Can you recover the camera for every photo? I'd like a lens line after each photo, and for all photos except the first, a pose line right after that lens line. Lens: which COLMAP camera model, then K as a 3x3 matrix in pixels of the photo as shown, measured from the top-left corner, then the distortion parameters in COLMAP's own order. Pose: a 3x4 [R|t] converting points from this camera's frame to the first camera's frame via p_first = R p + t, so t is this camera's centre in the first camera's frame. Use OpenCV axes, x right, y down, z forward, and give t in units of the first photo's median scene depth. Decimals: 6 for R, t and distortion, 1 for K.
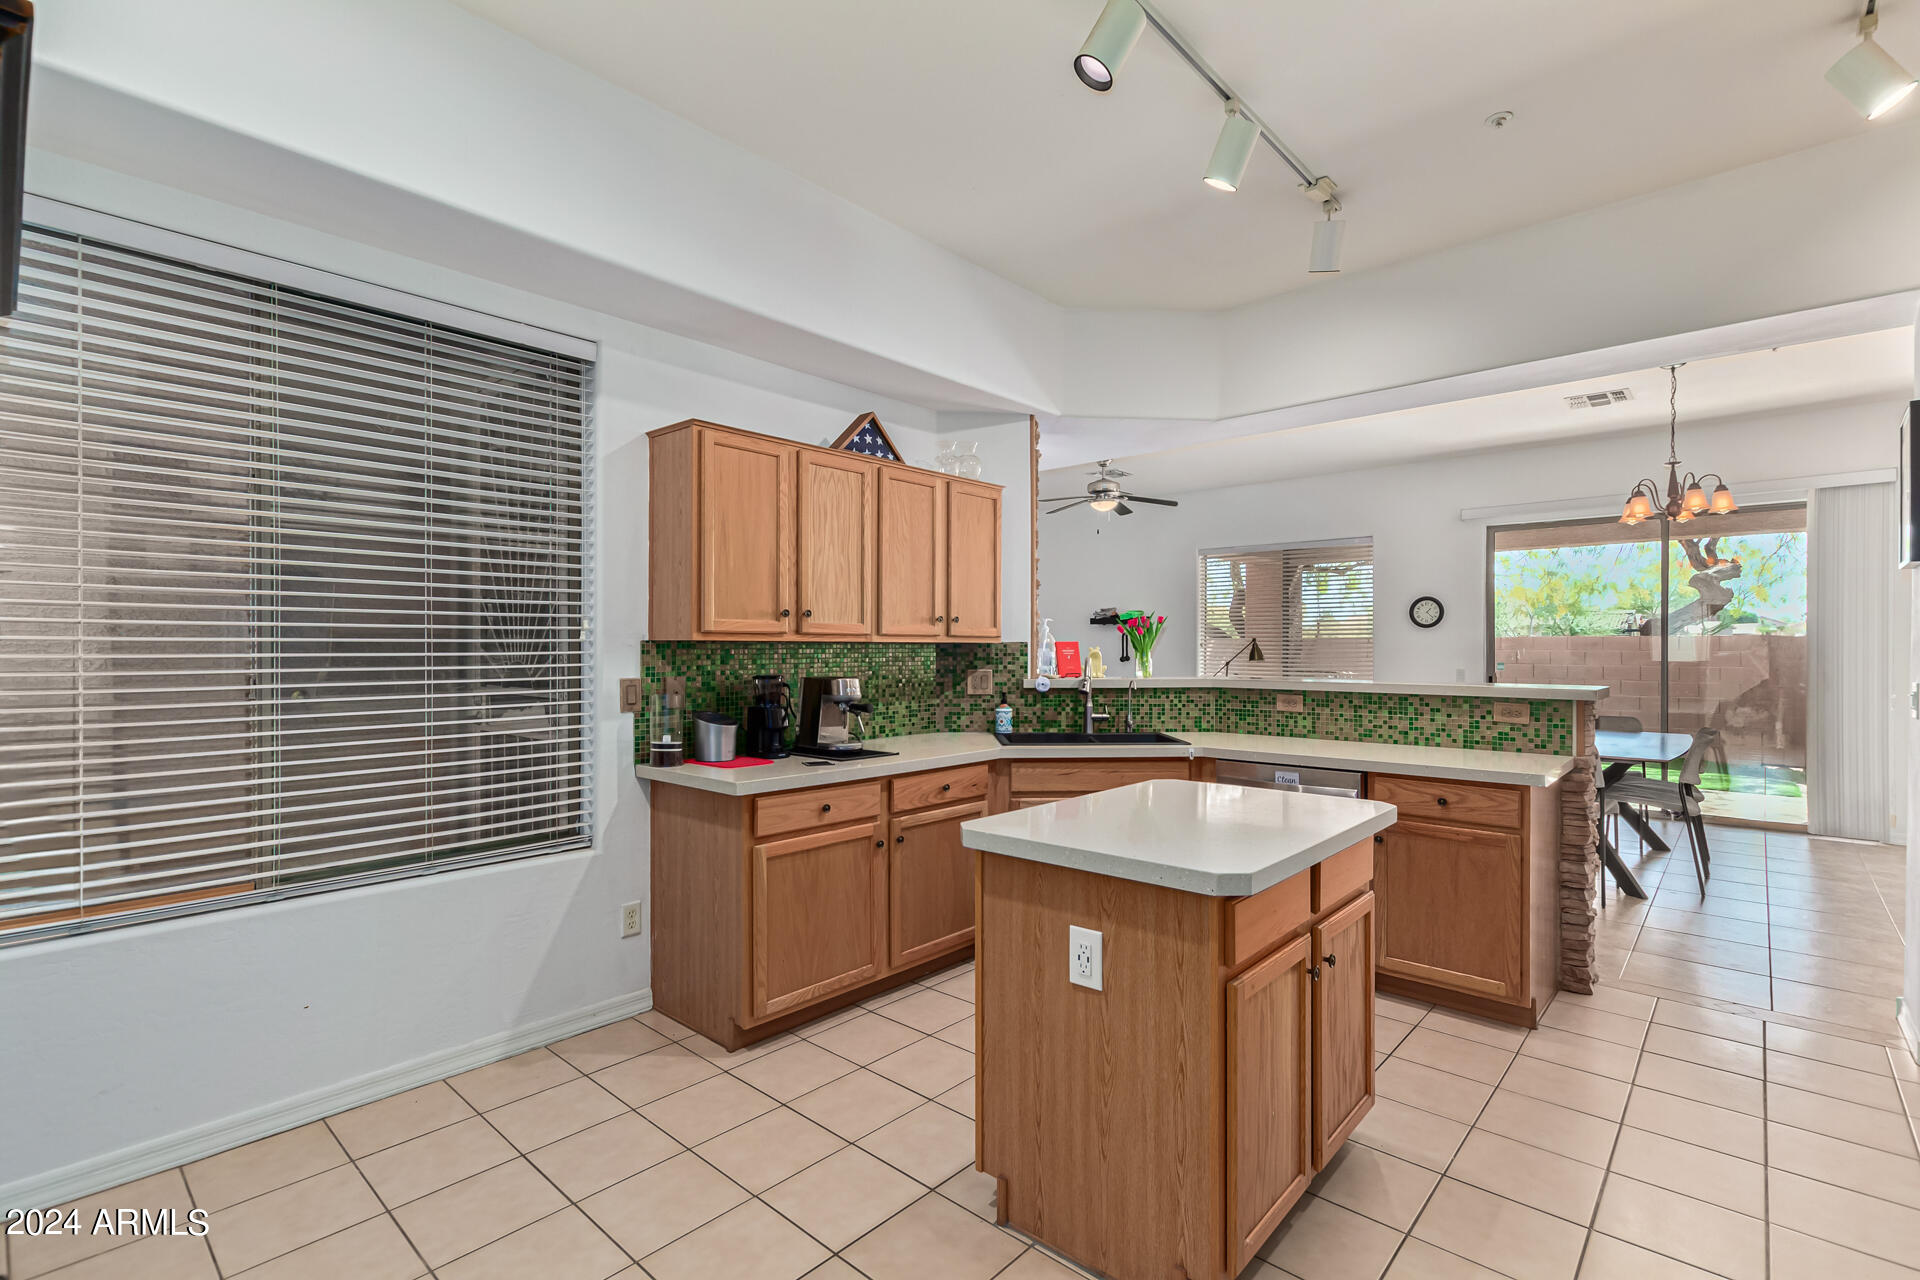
lens RADIAL K [[876.6, 0, 967.7], [0, 876.6, 642.7], [0, 0, 1]] dist [0.002253, -0.000672]
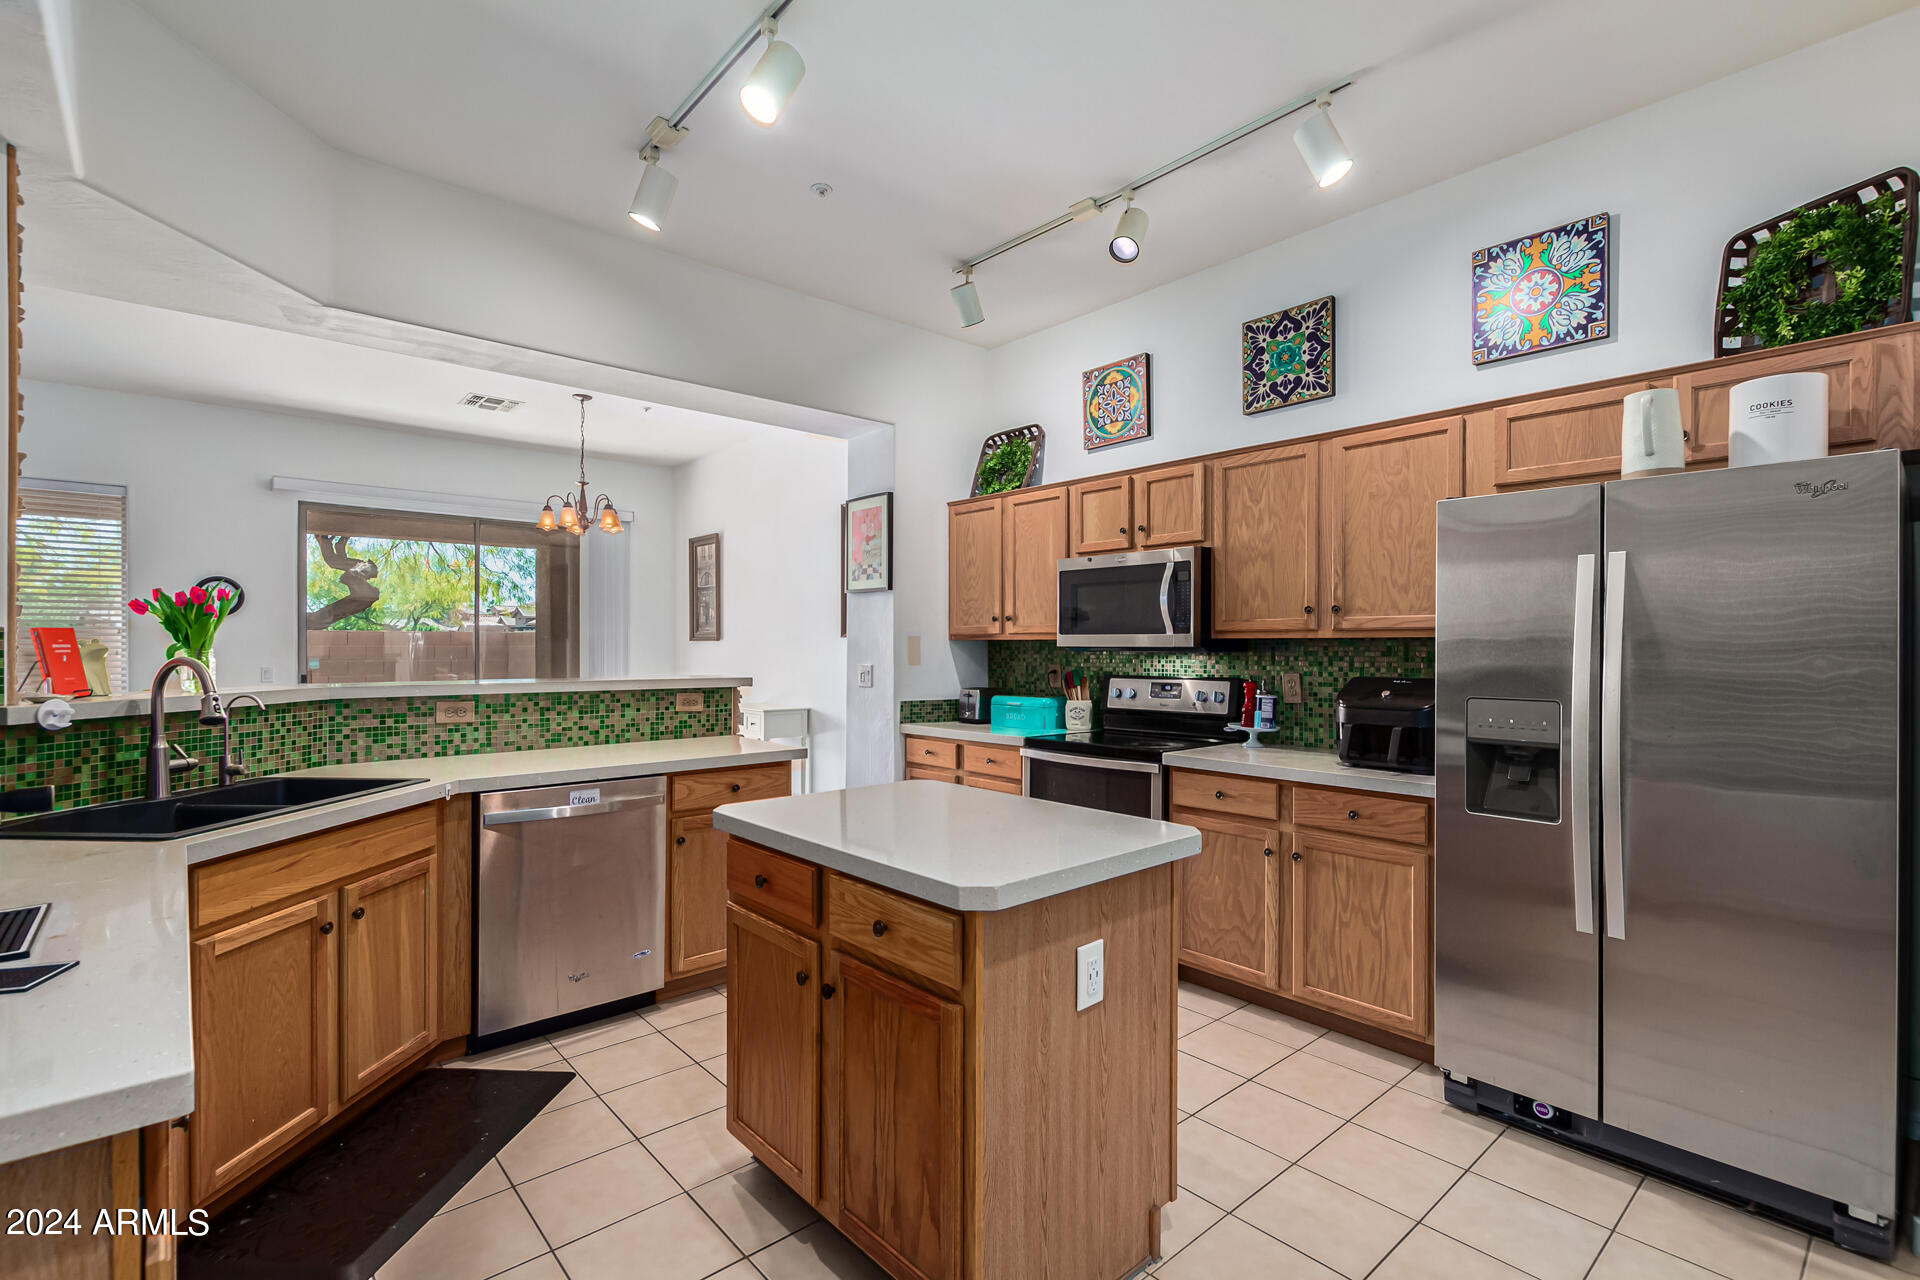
lens RADIAL K [[876.6, 0, 967.7], [0, 876.6, 642.7], [0, 0, 1]] dist [0.002253, -0.000672]
pose [[0.107759, 0.001682, 0.994176, -0.394584], [-0.008144, 0.999967, -0.000809, 0.004248], [-0.994144, -0.008010, 0.107769, 0.505695]]
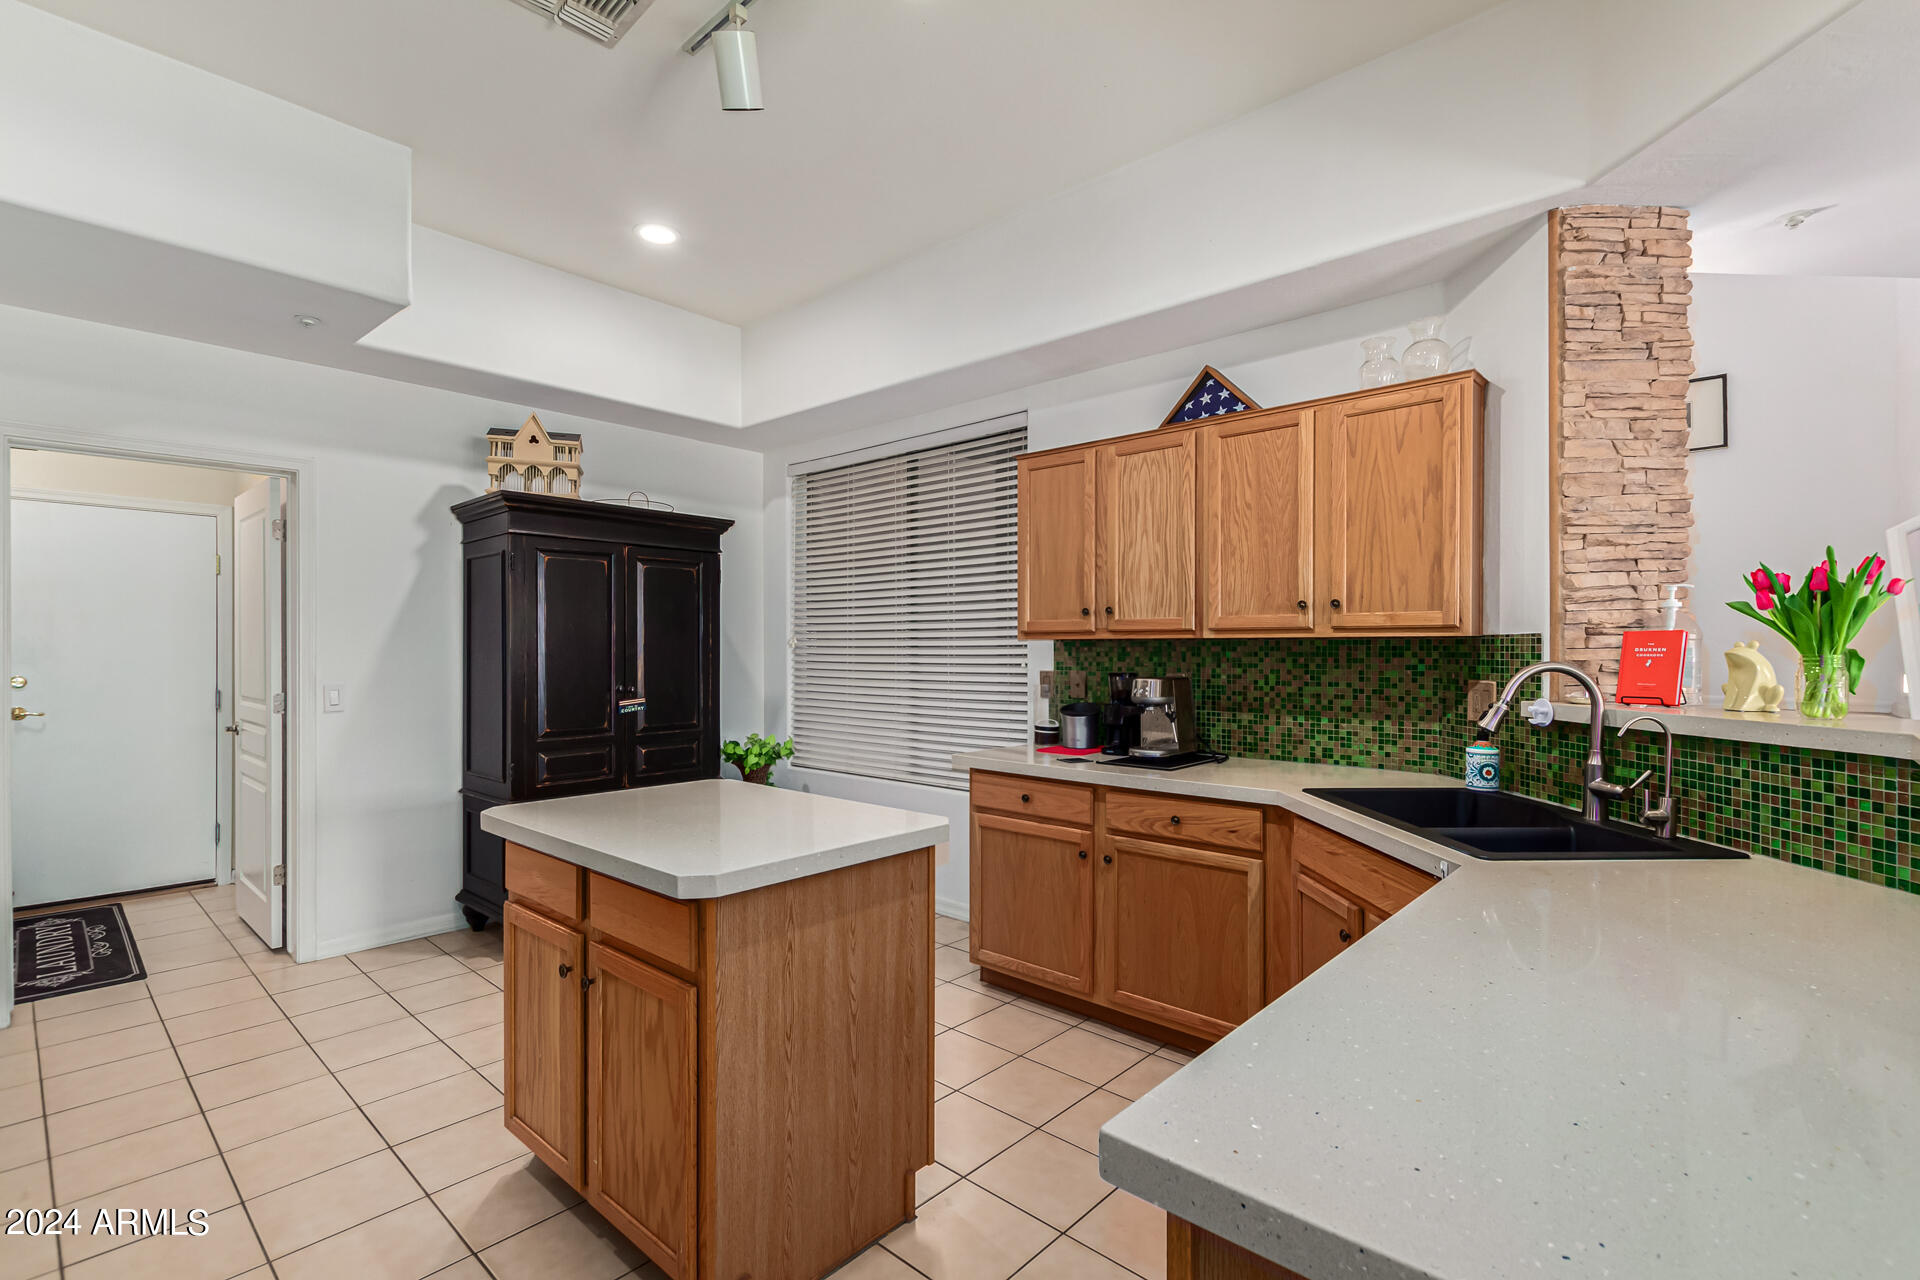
lens RADIAL K [[876.6, 0, 967.7], [0, 876.6, 642.7], [0, 0, 1]] dist [0.002253, -0.000672]
pose [[-0.004066, -0.006329, -0.999972, 0.708641], [0.007325, 0.999953, -0.006359, 0.006756], [0.999965, -0.007351, -0.004020, 0.745000]]
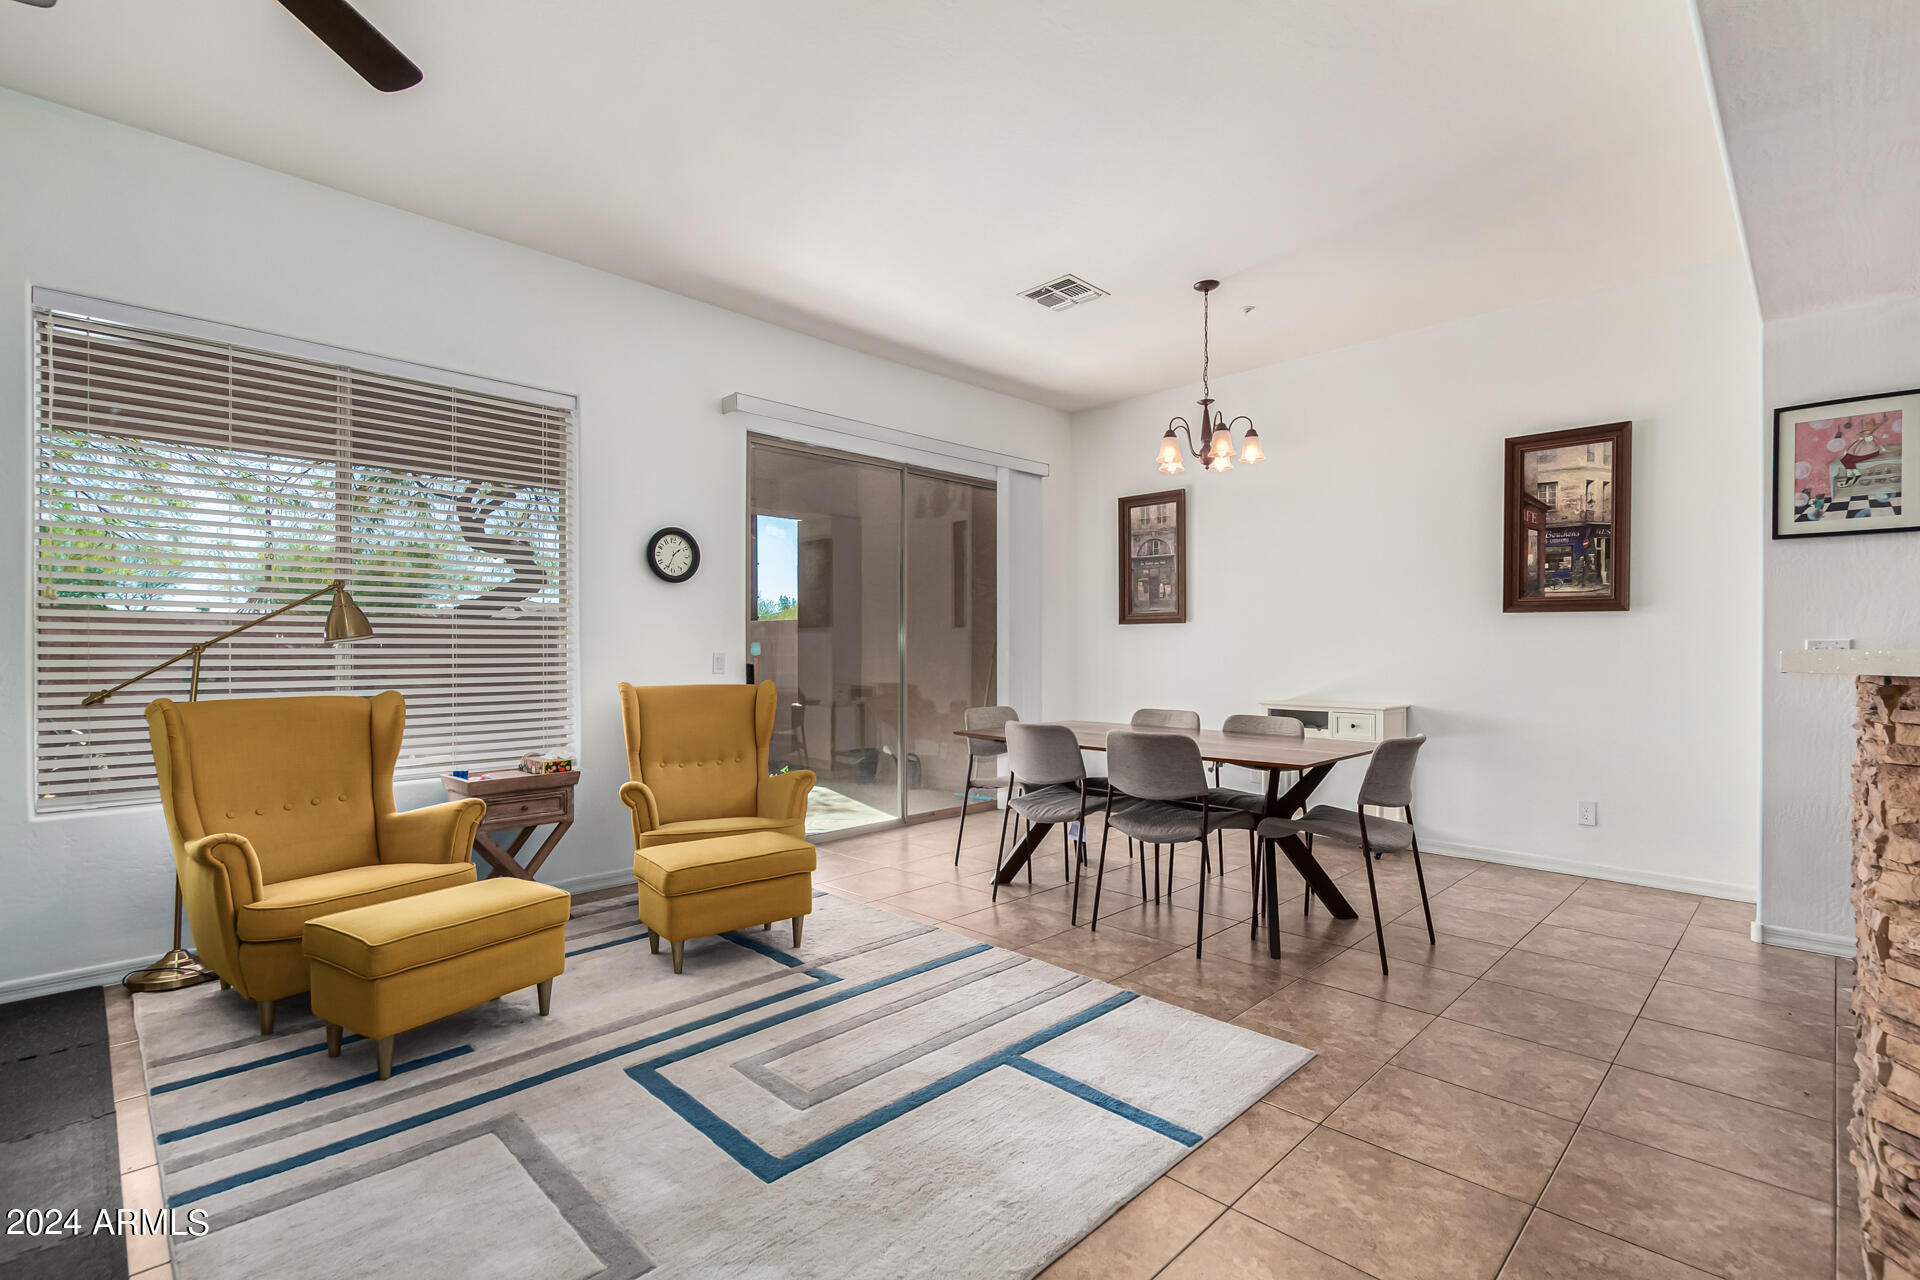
lens RADIAL K [[876.6, 0, 967.7], [0, 876.6, 642.7], [0, 0, 1]] dist [0.002253, -0.000672]
pose [[0.047835, 0.002963, 0.998851, -0.085697], [-0.005754, 0.999980, -0.002690, 0.046880], [-0.998839, -0.005619, 0.047852, 1.624210]]
